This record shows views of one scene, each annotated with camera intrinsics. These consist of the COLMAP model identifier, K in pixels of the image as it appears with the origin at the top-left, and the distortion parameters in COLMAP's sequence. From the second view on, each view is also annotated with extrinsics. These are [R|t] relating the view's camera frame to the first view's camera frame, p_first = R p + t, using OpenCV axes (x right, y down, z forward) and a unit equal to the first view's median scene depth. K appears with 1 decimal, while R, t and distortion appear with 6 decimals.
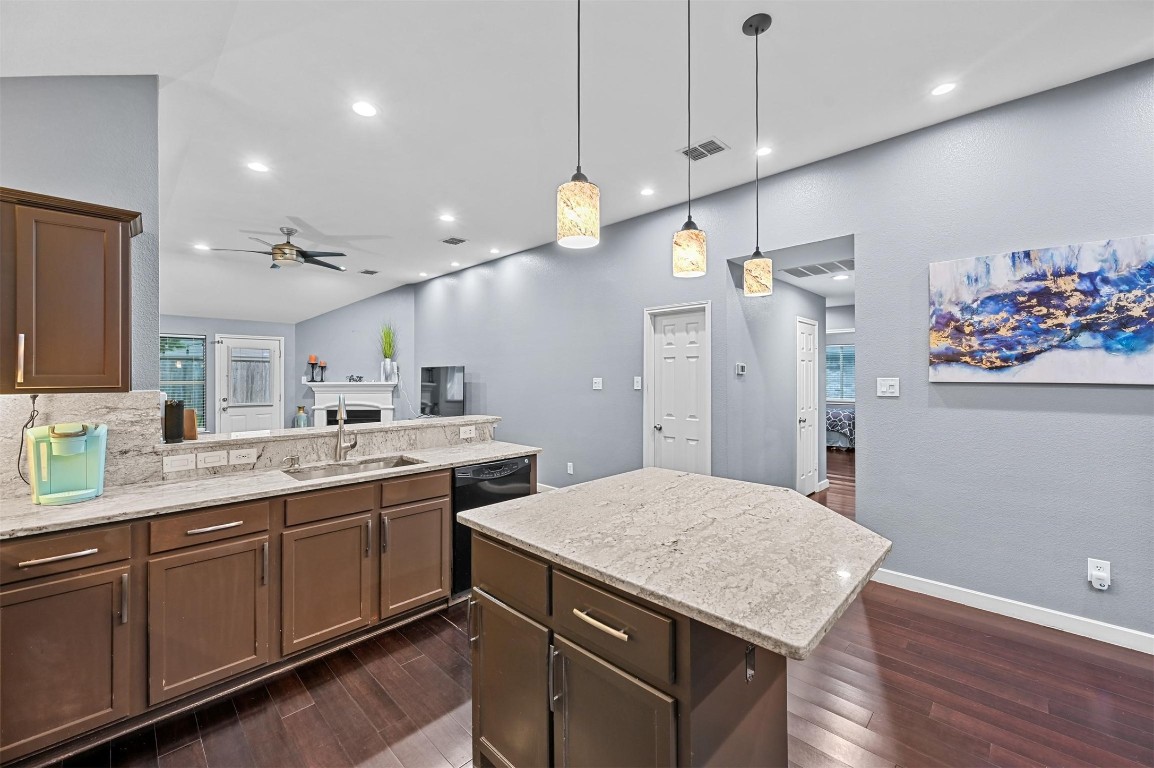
lens RADIAL K [[459.3, 0, 578.0], [0, 459.3, 372.7], [0, 0, 1]] dist [-0.001178, 0.000788]
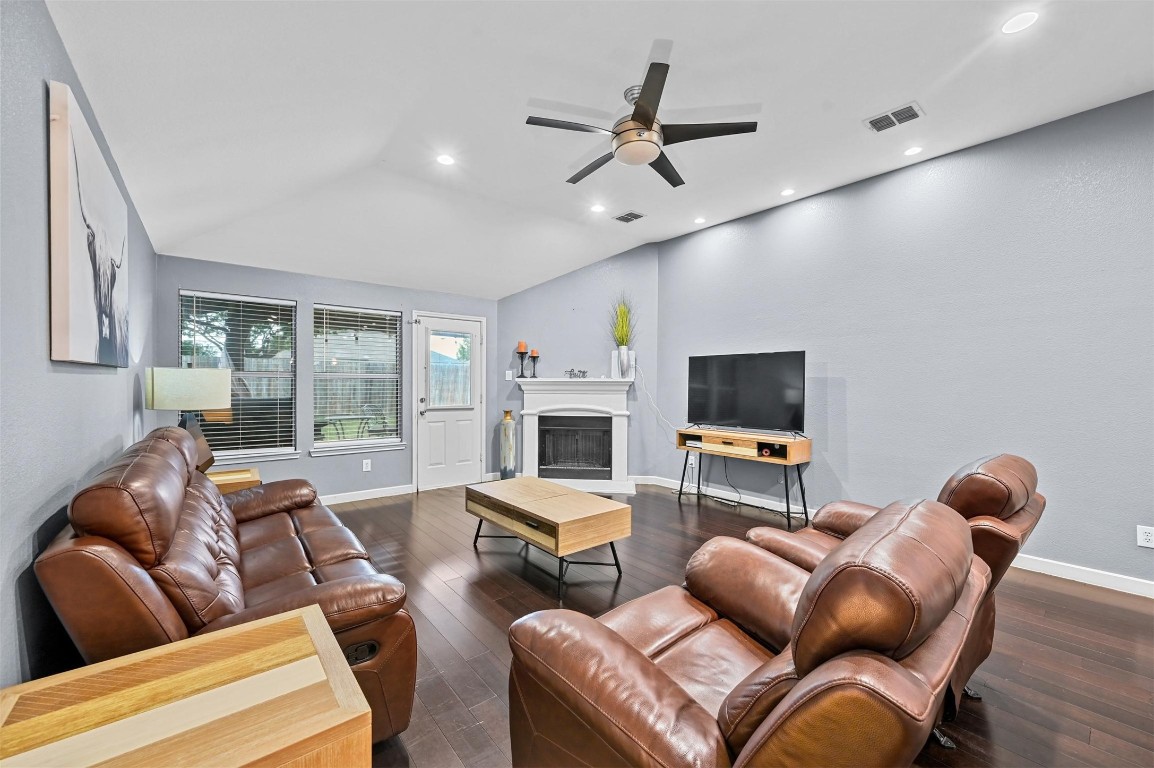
lens RADIAL K [[459.3, 0, 568.0], [0, 459.3, 389.0], [0, 0, 1]] dist [-0.001178, 0.000788]
pose [[0.992478, 0.007500, -0.122193, -1.079607], [-0.005119, 0.999791, 0.019786, 0.060068], [0.122316, -0.019011, 0.992309, 0.717510]]
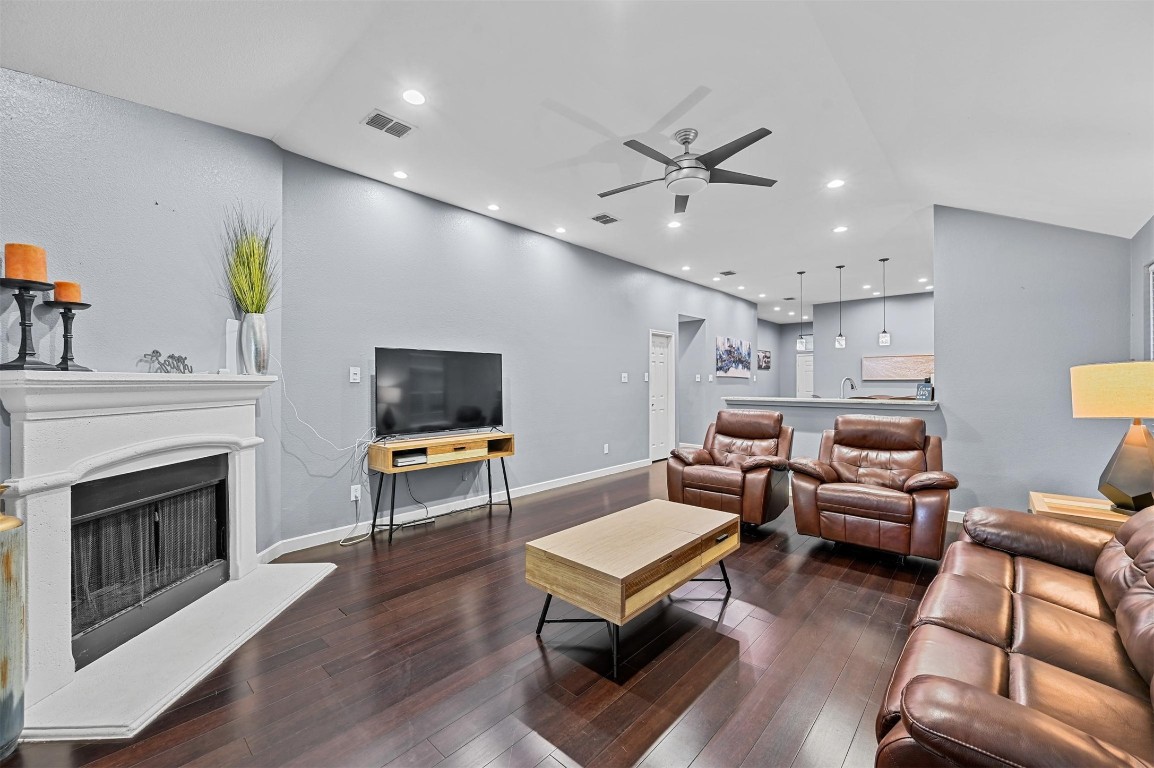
lens RADIAL K [[459.3, 0, 600.4], [0, 459.3, 387.0], [0, 0, 1]] dist [-0.001178, 0.000788]
pose [[-0.065402, -0.011599, 0.997792, -2.127156], [-0.007620, 0.999909, 0.011124, 0.061912], [-0.997830, -0.006875, -0.065485, 1.934431]]
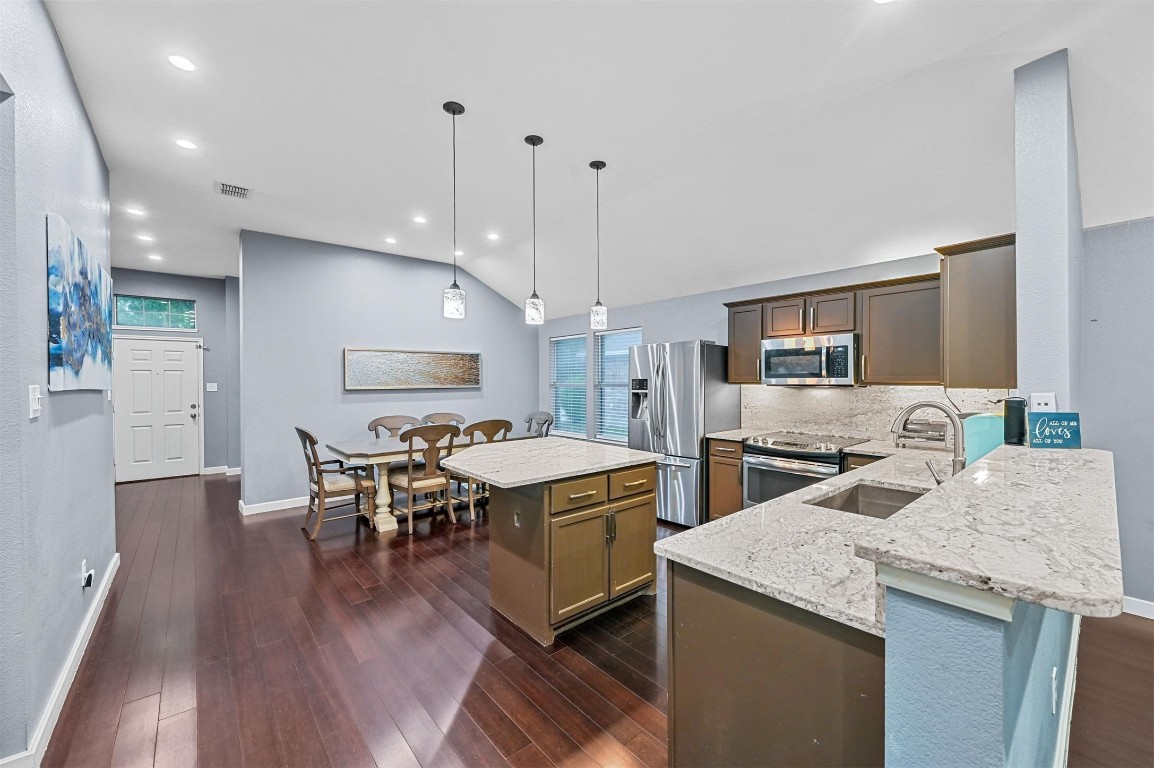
lens RADIAL K [[459.3, 0, 582.2], [0, 459.3, 385.4], [0, 0, 1]] dist [-0.001178, 0.000788]
pose [[-0.995241, 0.006341, 0.097241, -0.071502], [0.007069, 0.999950, 0.007142, 0.012294], [-0.097190, 0.007795, -0.995235, 1.586734]]
